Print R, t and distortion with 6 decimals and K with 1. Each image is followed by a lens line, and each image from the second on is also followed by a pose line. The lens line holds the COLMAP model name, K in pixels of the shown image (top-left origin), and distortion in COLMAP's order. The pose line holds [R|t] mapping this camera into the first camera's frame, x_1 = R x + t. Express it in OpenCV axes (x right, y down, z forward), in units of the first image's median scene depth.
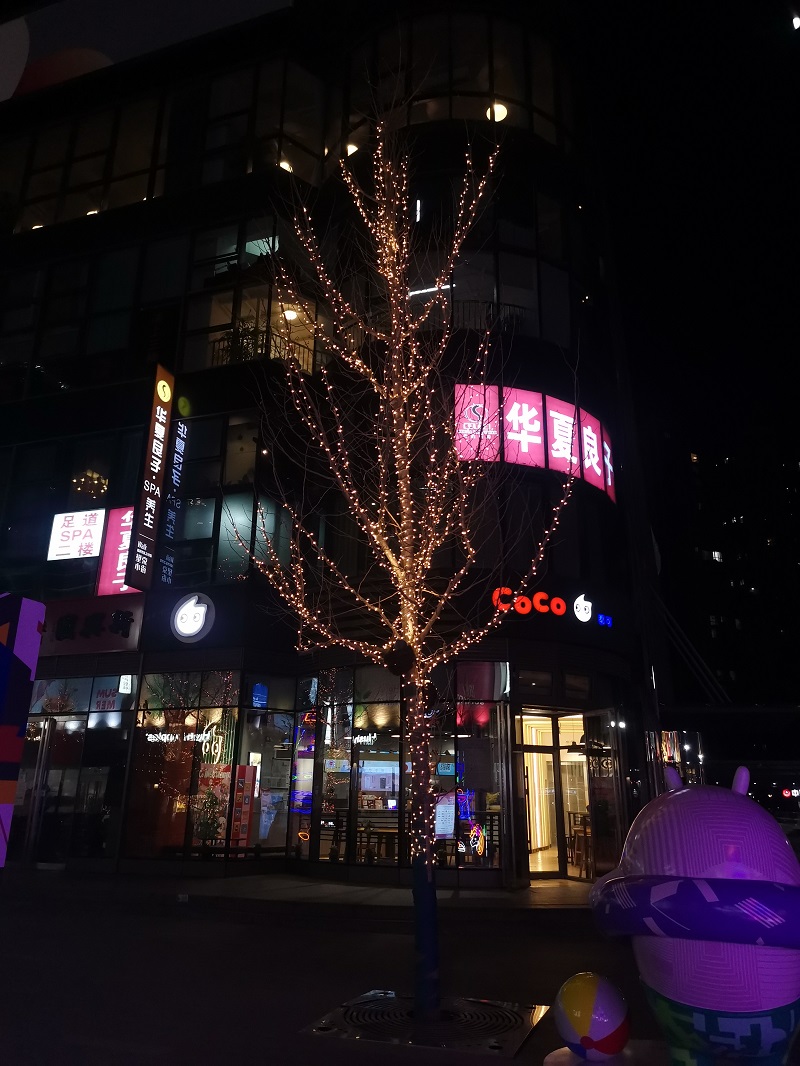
lens RADIAL K [[789.0, 0, 400.4], [0, 789.0, 534.9], [0, 0, 1]] dist [0.057437, -0.065829]
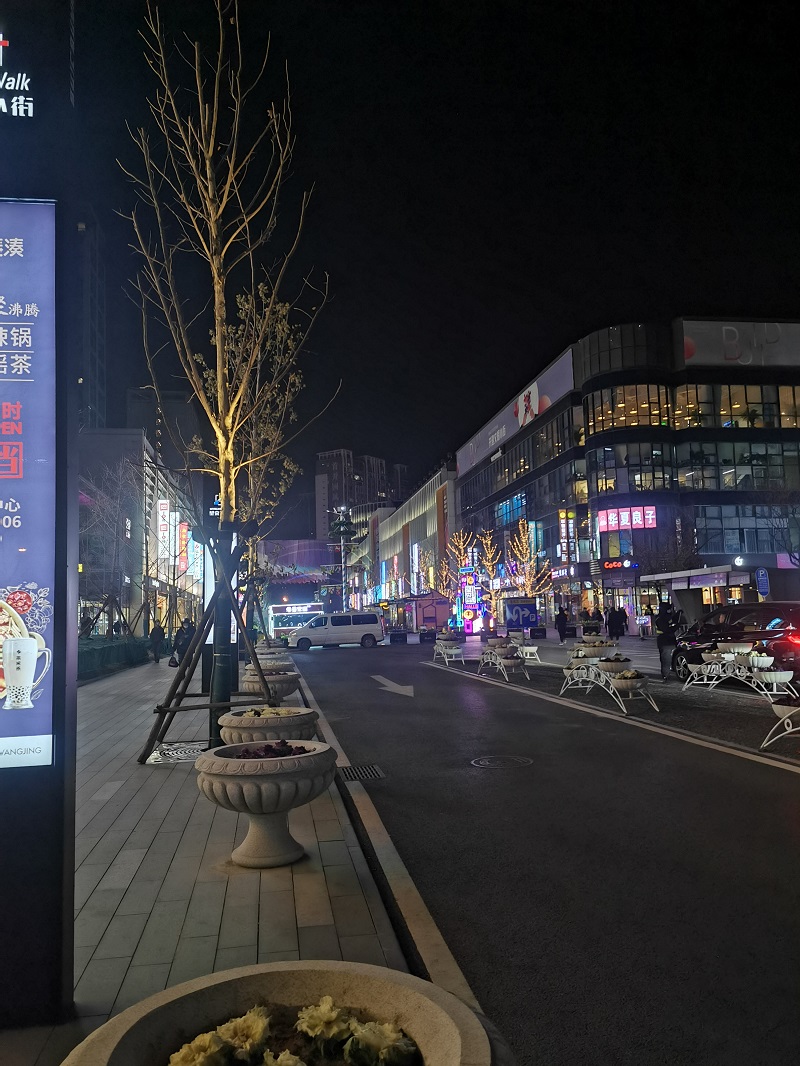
lens RADIAL K [[789.0, 0, 401.2], [0, 789.0, 535.0], [0, 0, 1]] dist [0.057437, -0.065829]
pose [[0.464208, -0.115222, -0.878200, 3.195721], [0.310495, 0.949753, 0.039515, -0.557387], [0.829520, -0.291020, 0.476659, -1.848242]]
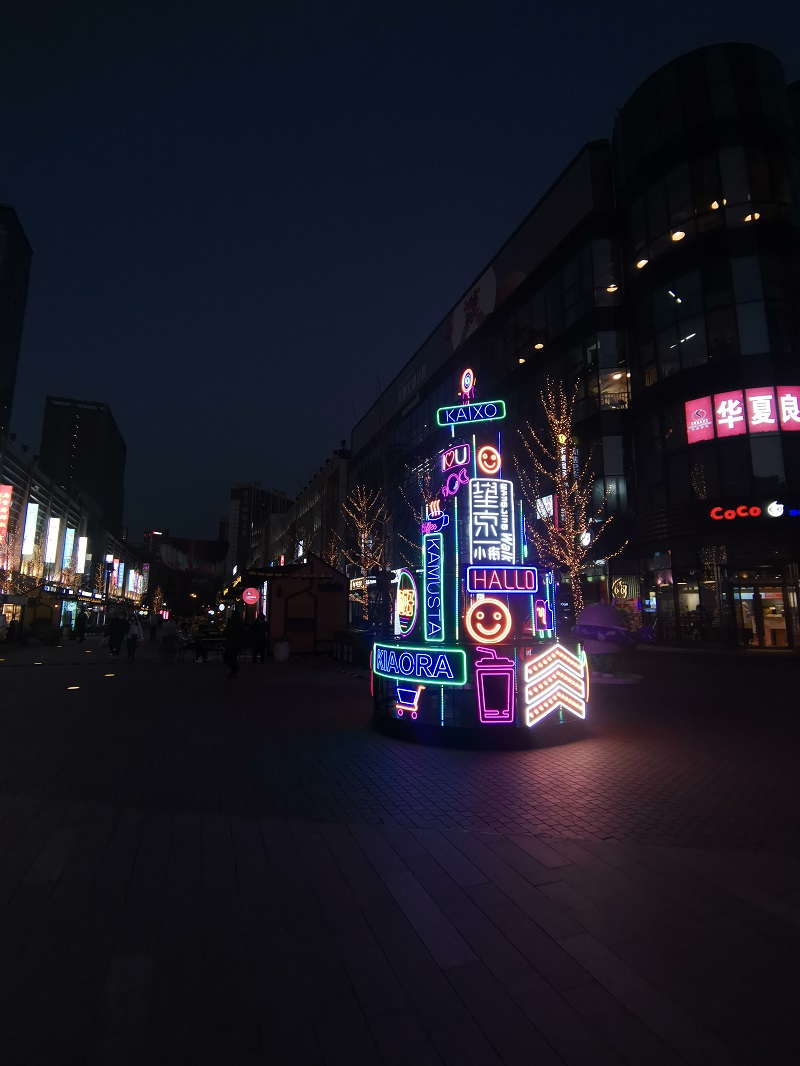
lens RADIAL K [[519.5, 0, 401.5], [0, 519.5, 531.2], [0, 0, 1]] dist [0.005987, 0.000011]
pose [[0.632363, -0.128635, -0.763918, 0.556980], [0.244474, 0.968862, 0.039228, -0.106563], [0.735085, -0.211564, 0.644120, -0.375030]]
